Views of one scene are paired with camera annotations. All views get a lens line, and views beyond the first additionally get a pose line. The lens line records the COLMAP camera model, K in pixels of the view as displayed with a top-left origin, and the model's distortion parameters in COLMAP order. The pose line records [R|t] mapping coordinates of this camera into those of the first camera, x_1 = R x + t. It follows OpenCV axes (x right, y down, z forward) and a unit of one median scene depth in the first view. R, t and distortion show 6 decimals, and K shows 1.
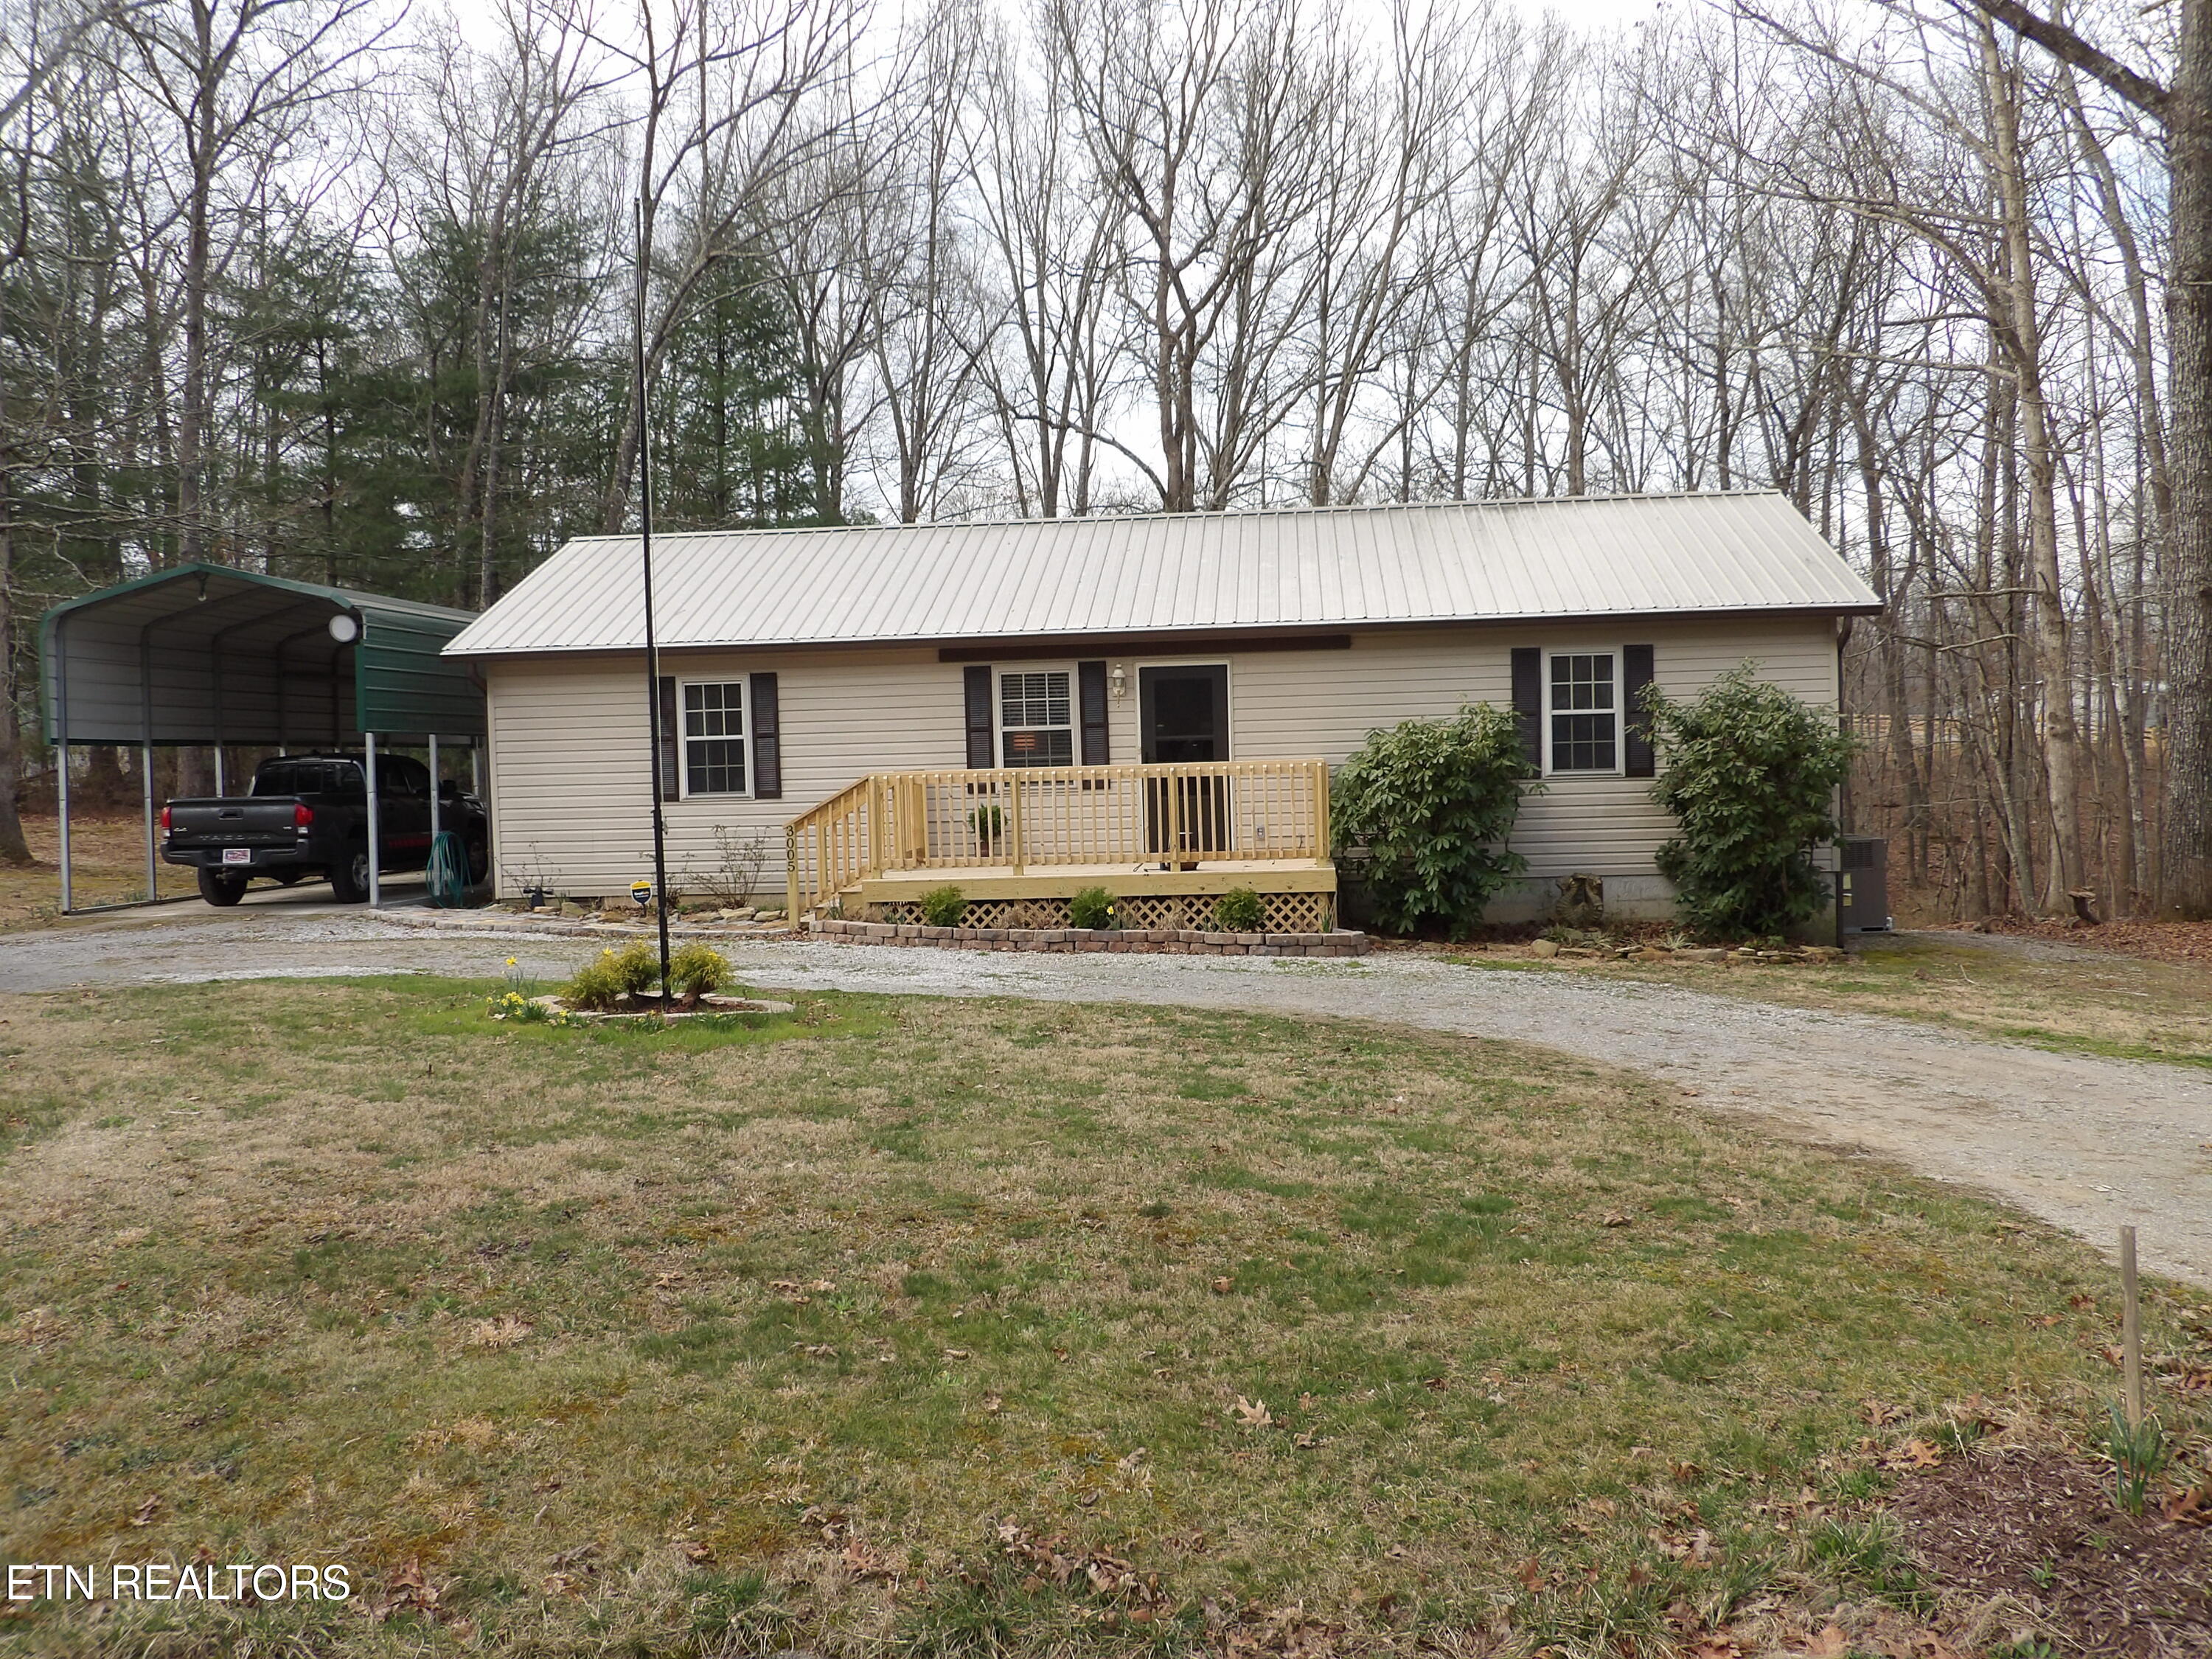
lens RADIAL K [[1870.4, 0, 1096.5], [0, 1870.4, 824.6], [0, 0, 1]] dist [-0.019636, 0.012991]
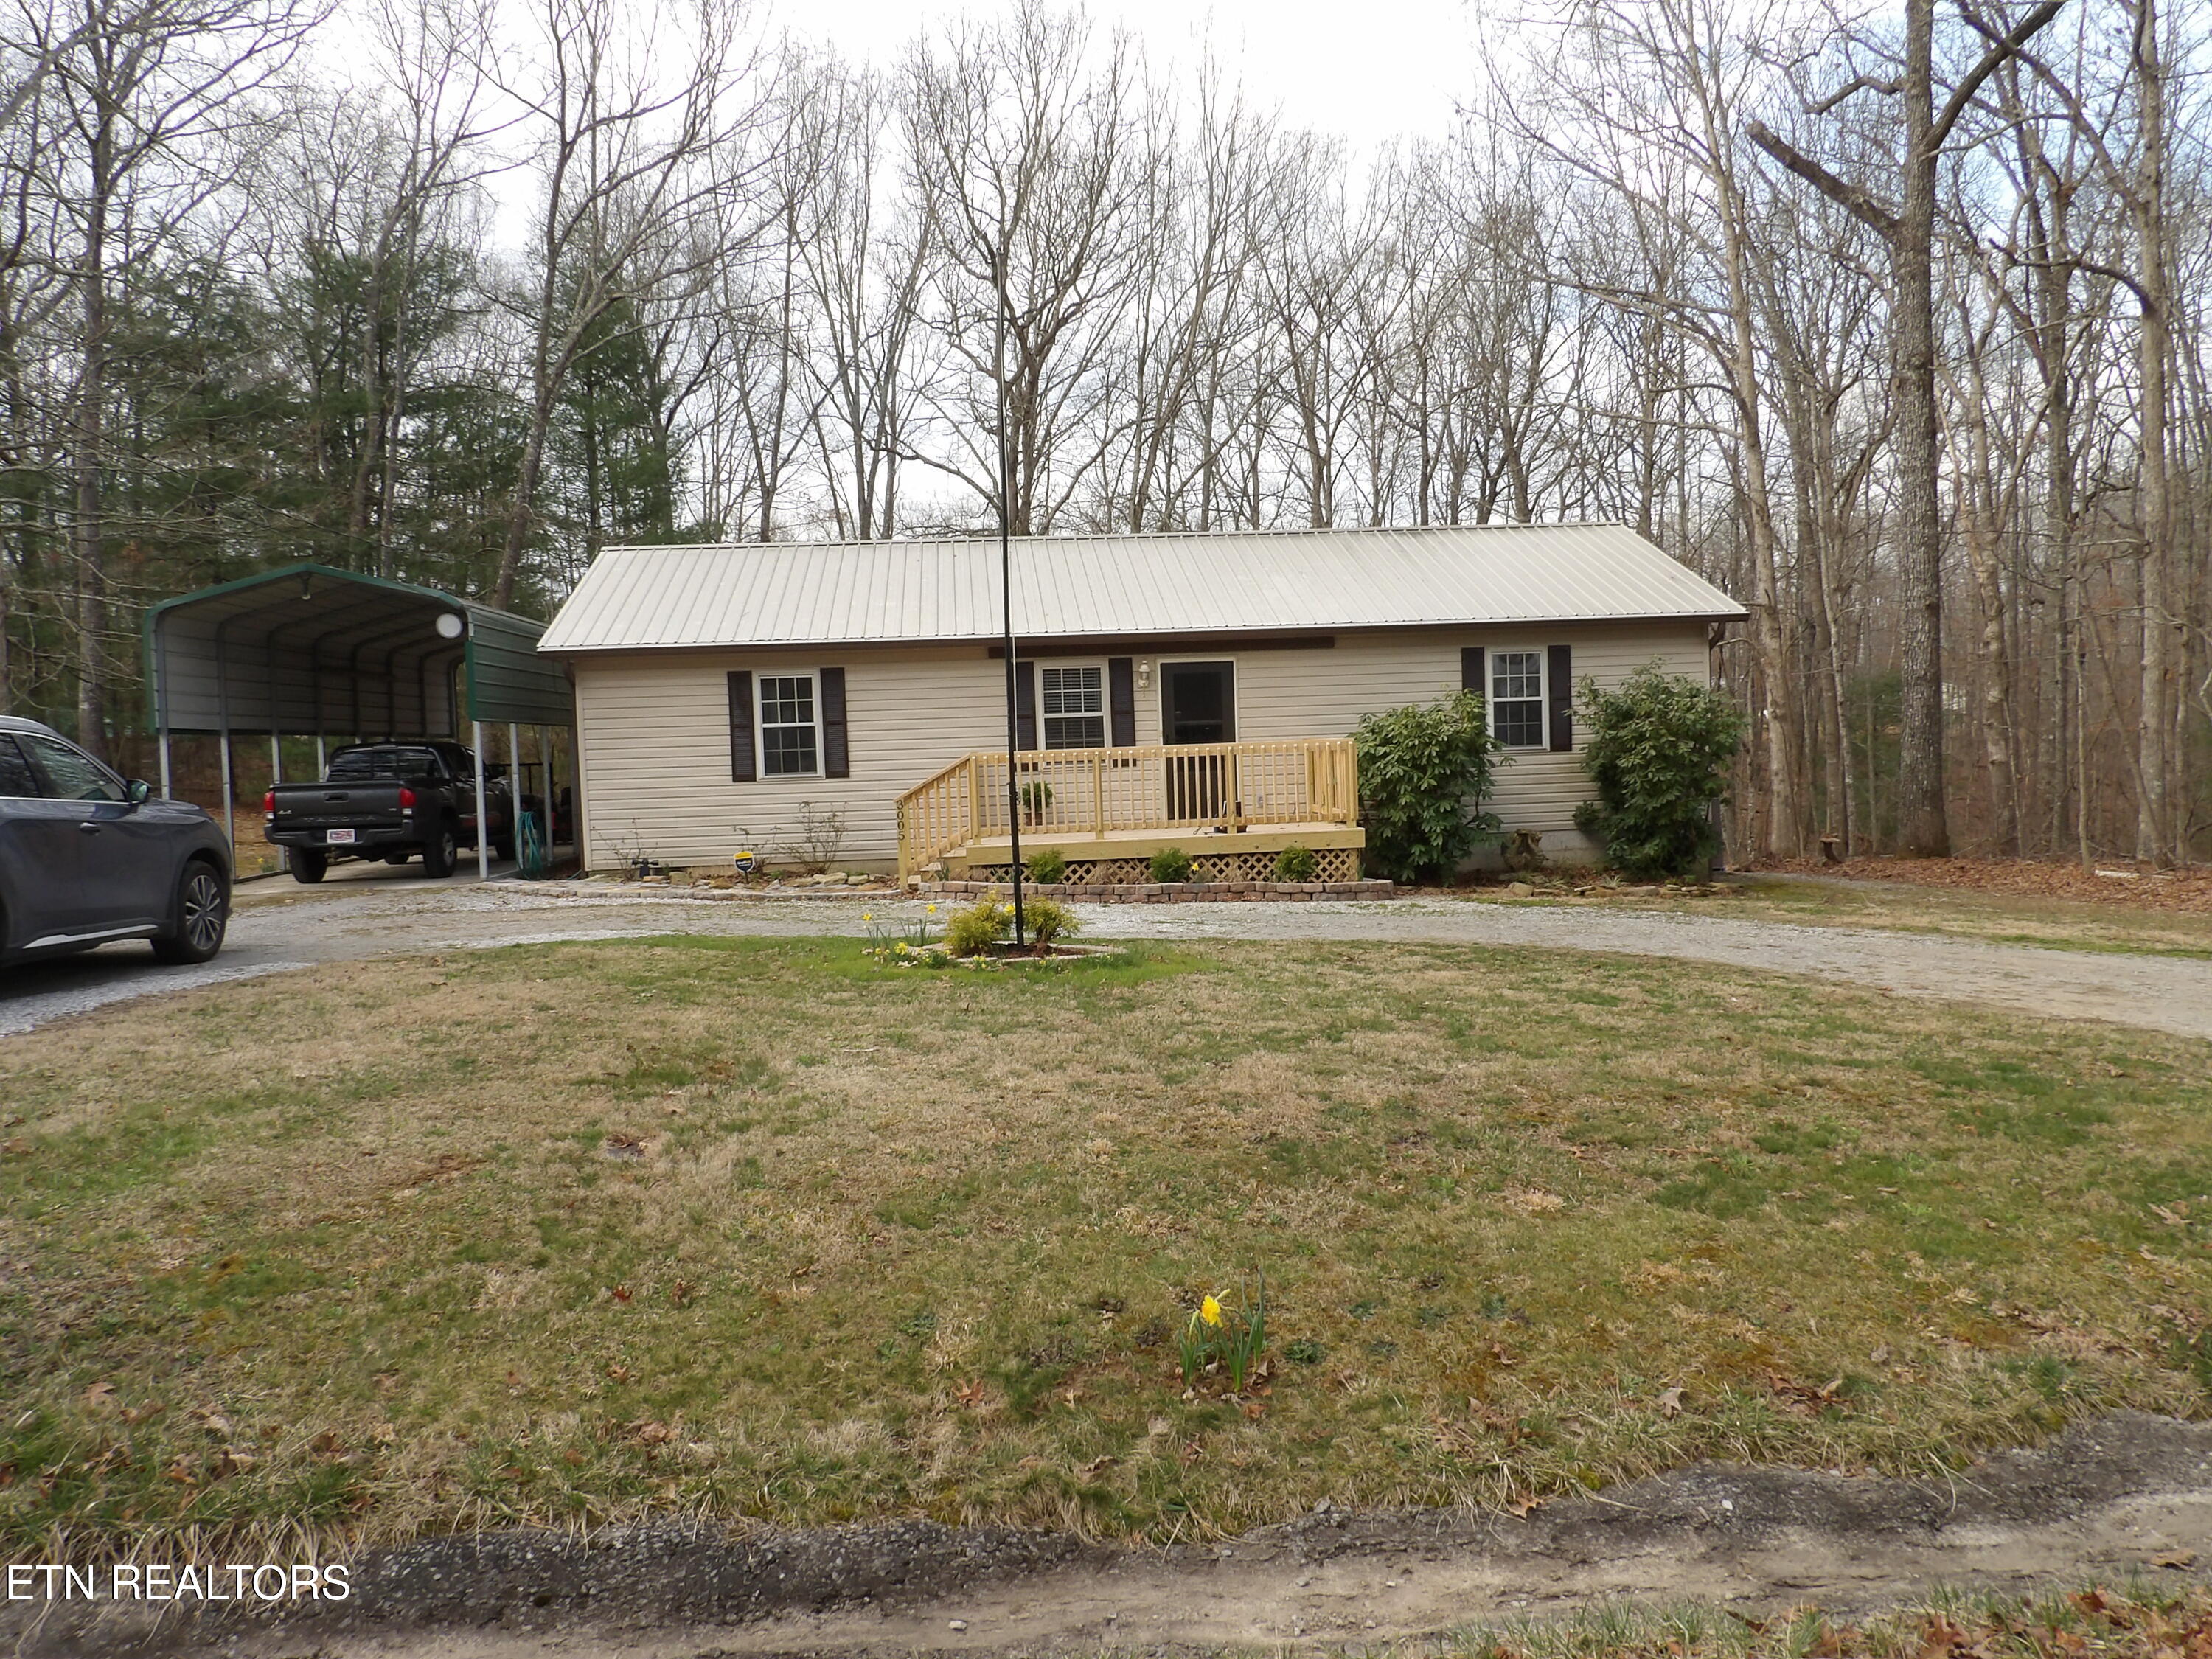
lens RADIAL K [[1594.9, 0, 1106.0], [0, 1594.9, 829.5], [0, 0, 1]] dist [-0.009721, -0.004750]
pose [[0.981568, -0.018331, 0.190231, -0.204737], [0.015323, 0.999733, 0.017273, 0.003287], [-0.190497, -0.014040, 0.981587, 0.013108]]
